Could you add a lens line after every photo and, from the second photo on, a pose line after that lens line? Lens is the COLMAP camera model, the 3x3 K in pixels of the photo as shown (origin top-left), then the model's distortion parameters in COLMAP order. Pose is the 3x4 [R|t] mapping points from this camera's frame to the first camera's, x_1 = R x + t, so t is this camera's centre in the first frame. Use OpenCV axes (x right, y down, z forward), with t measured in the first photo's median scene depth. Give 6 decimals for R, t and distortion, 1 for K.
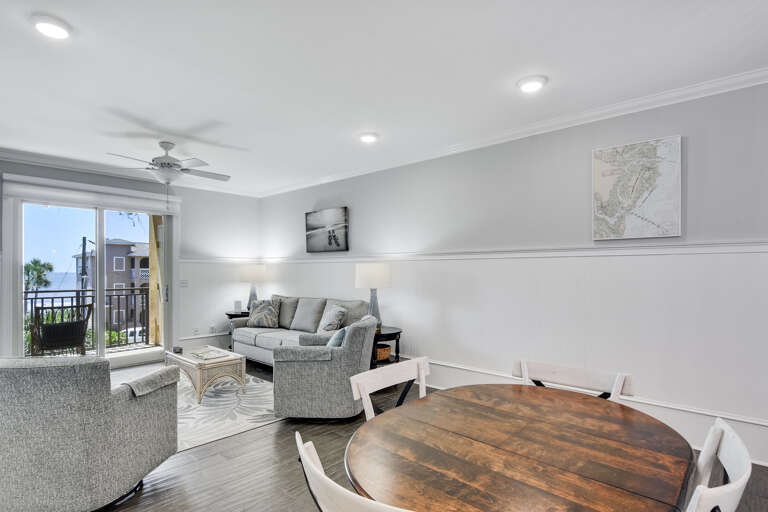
lens RADIAL K [[389.9, 0, 387.0], [0, 389.9, 271.3], [0, 0, 1]] dist [-0.004446, -0.000898]
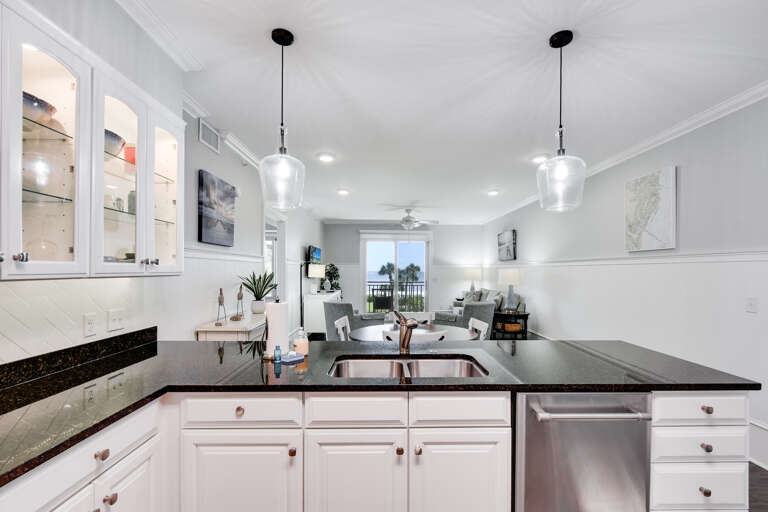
lens RADIAL K [[308.5, 0, 386.1], [0, 308.5, 270.6], [0, 0, 1]] dist [-0.000399, -0.000054]
pose [[0.695085, 0.003699, -0.718918, 0.482701], [-0.006963, 0.999975, -0.001587, -0.007595], [0.718894, 0.006109, 0.695093, -0.188389]]
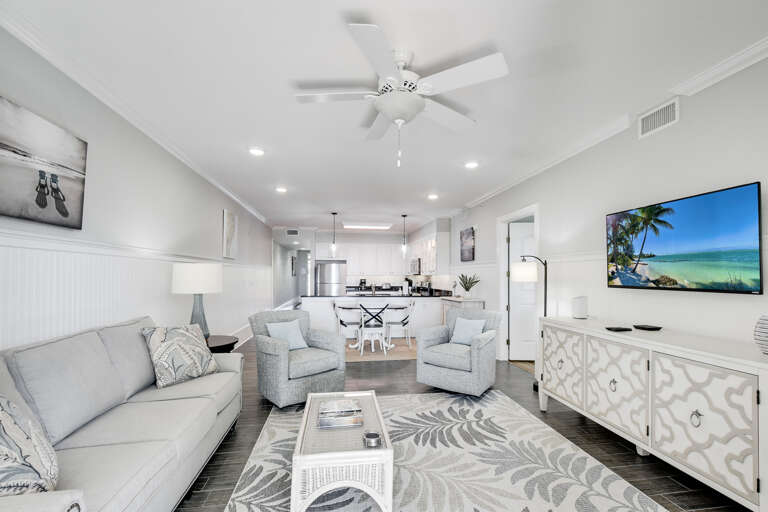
lens RADIAL K [[389.9, 0, 387.0], [0, 389.9, 271.3], [0, 0, 1]] dist [-0.004446, -0.000898]
pose [[-0.771964, 0.004867, 0.635648, -0.876144], [-0.002325, 0.999942, -0.010481, 0.004783], [-0.635662, -0.009569, -0.771908, 1.388429]]
